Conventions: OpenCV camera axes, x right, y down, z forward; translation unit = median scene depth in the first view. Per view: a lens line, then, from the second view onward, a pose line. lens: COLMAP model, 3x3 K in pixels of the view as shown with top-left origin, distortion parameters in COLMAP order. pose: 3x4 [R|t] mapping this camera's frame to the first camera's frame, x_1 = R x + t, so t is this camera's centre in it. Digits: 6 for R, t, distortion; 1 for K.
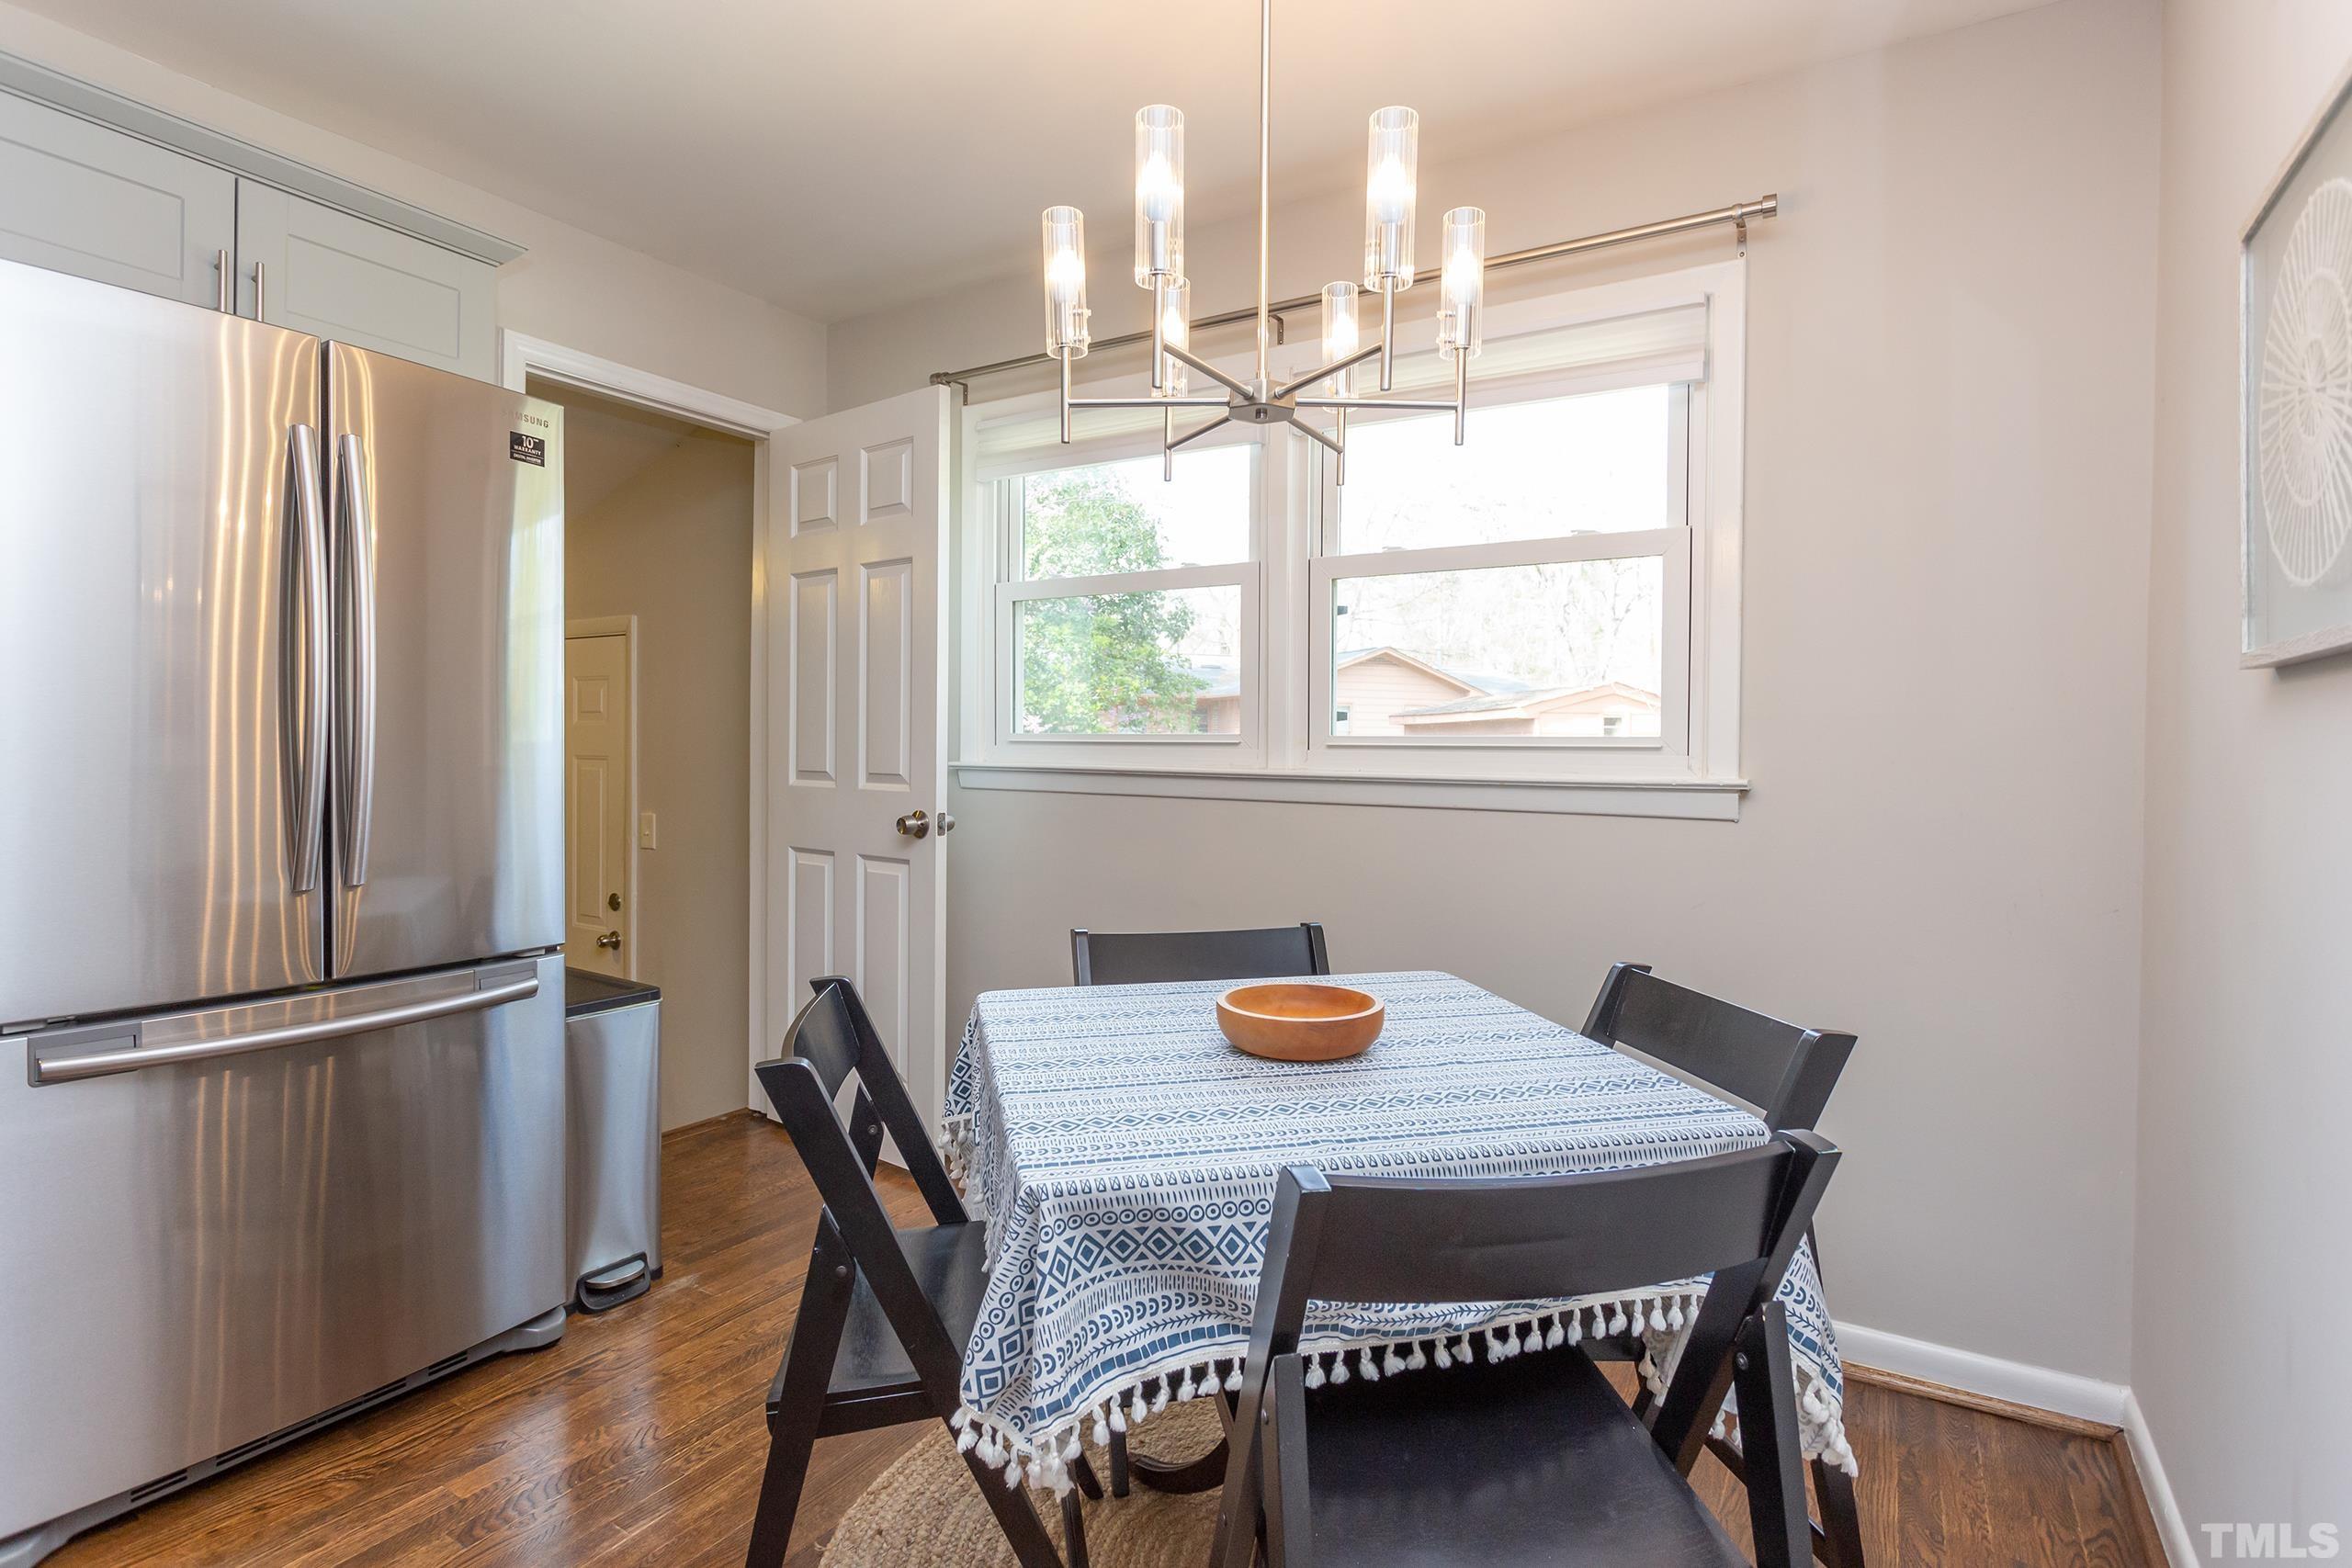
lens RADIAL K [[1154.1, 0, 1160.9], [0, 1154.1, 755.5], [0, 0, 1]] dist [-0.000990, -0.000393]
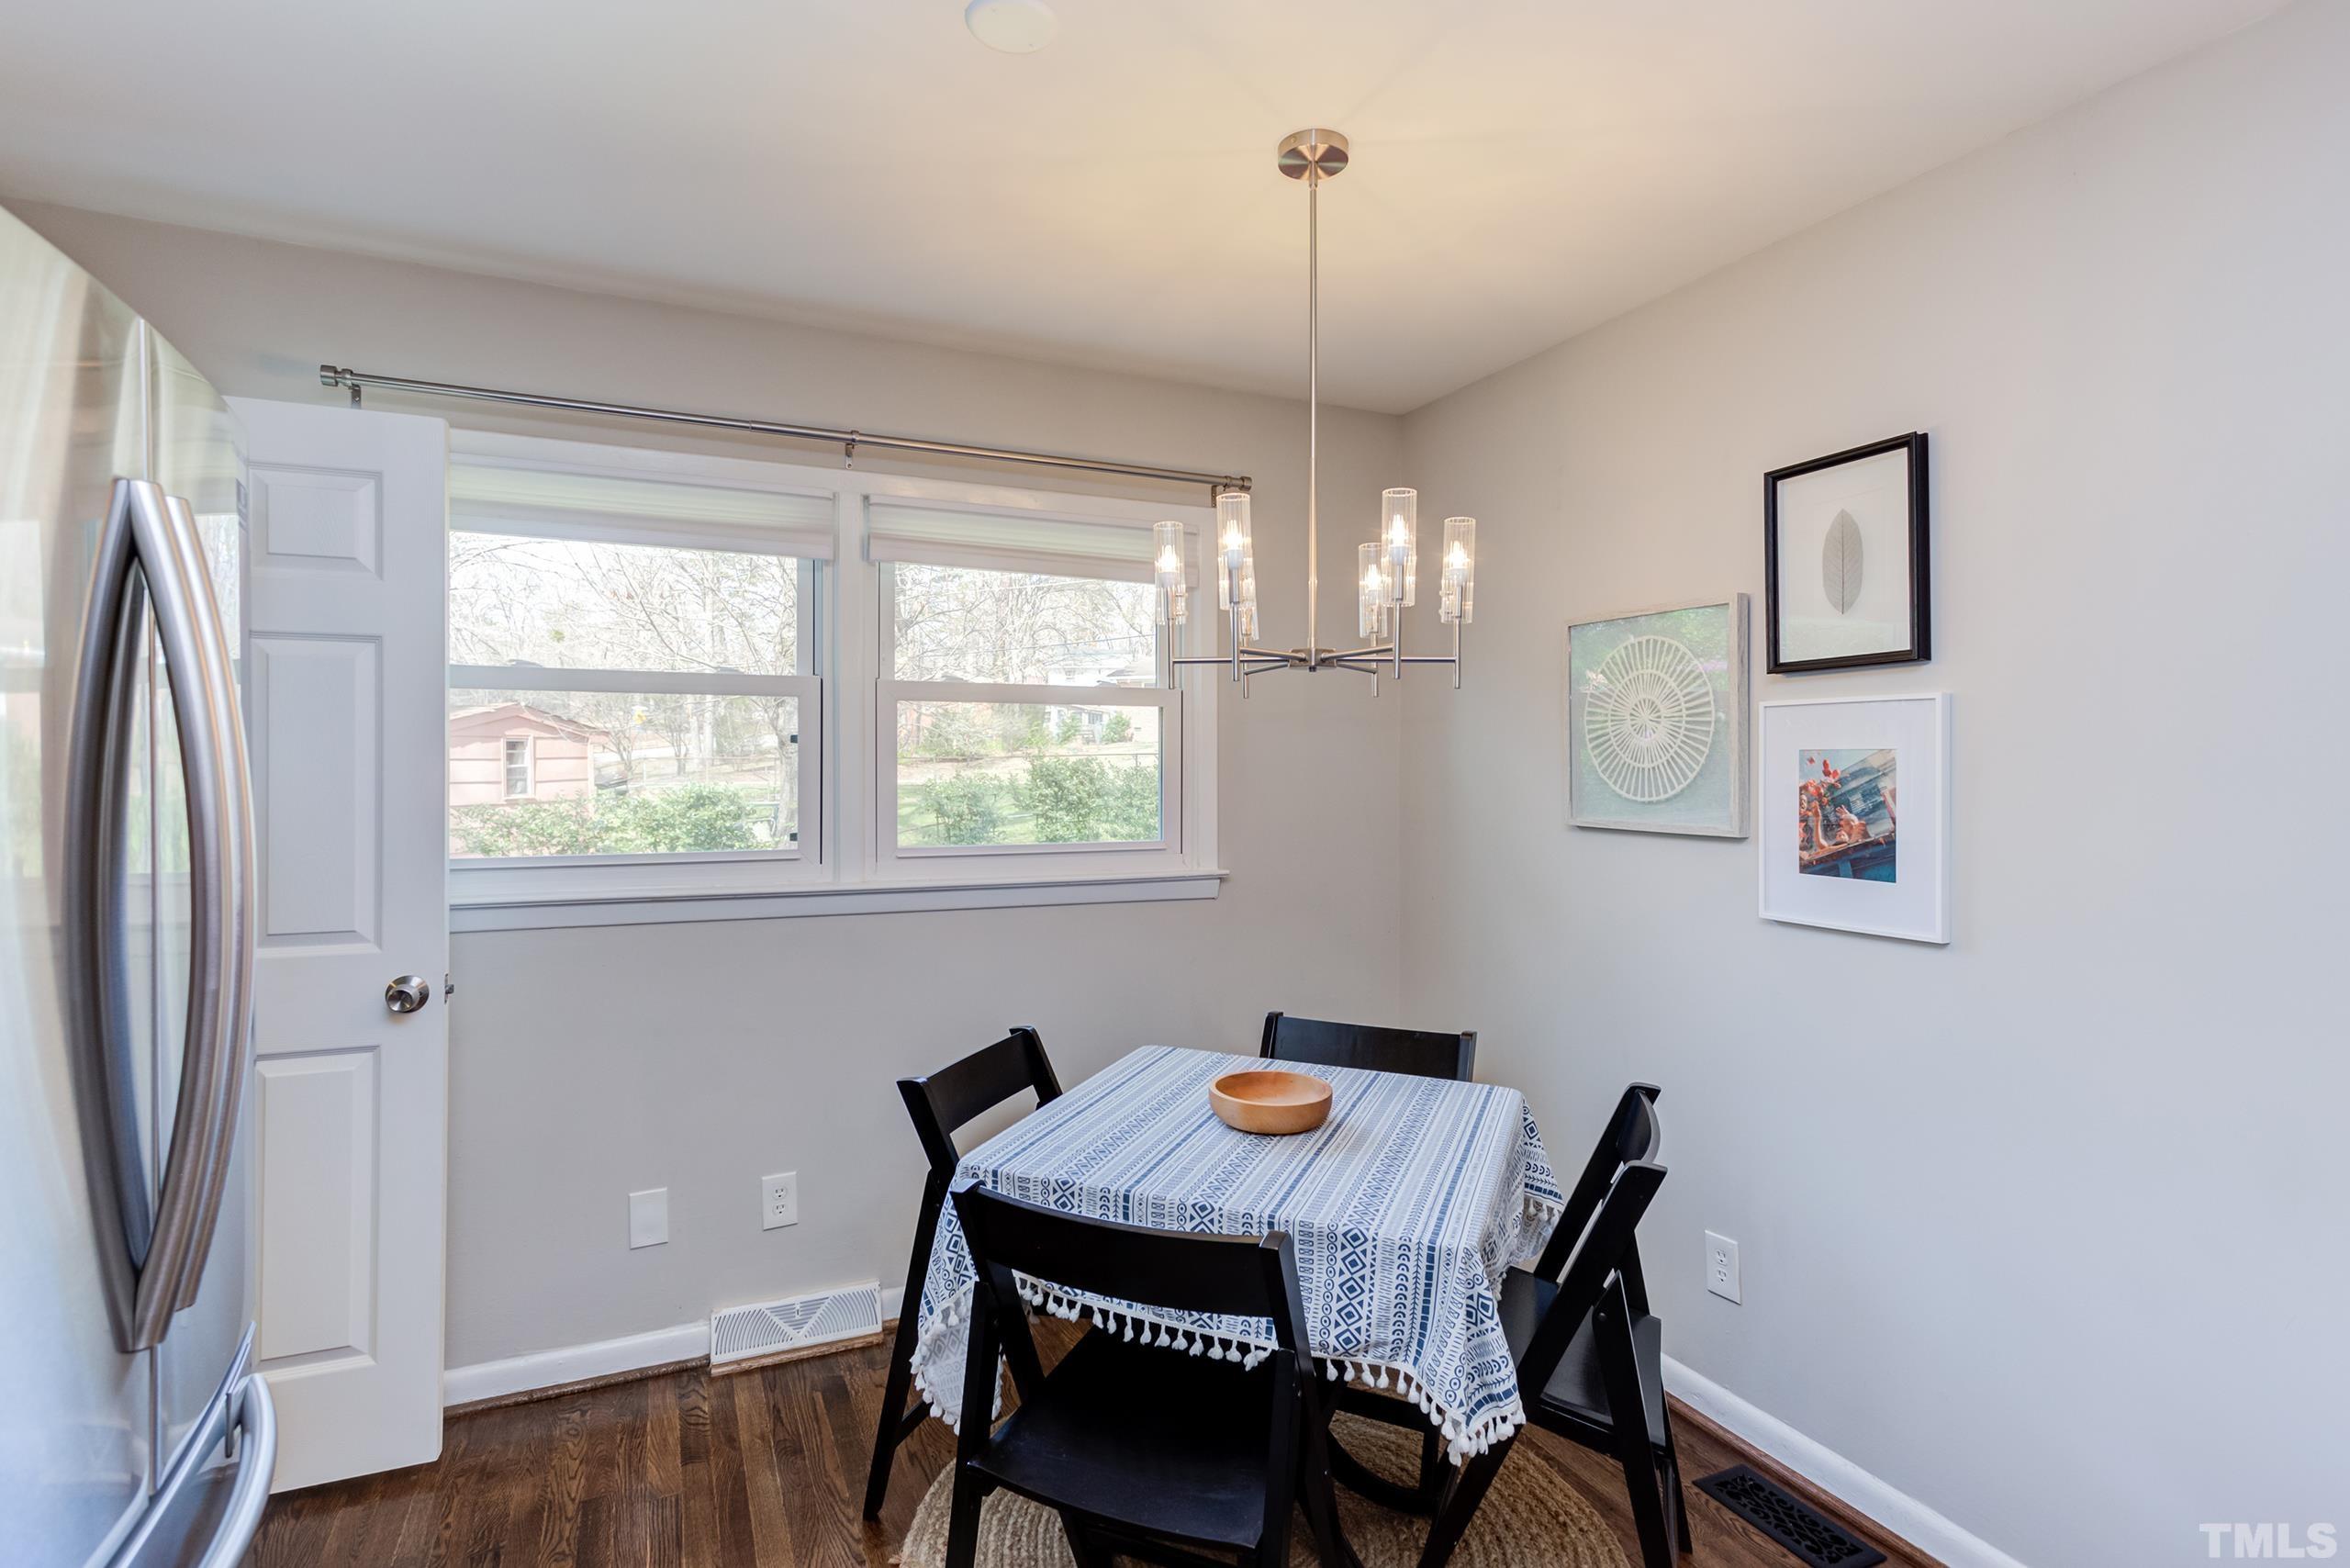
lens RADIAL K [[1118.4, 0, 1175.8], [0, 1118.4, 760.0], [0, 0, 1]] dist [-0.001645, 0.007863]
pose [[0.553381, -0.002149, 0.832926, -0.715329], [0.005725, 0.999983, -0.001223, -0.117761], [-0.832909, 0.005445, 0.553384, 0.249524]]
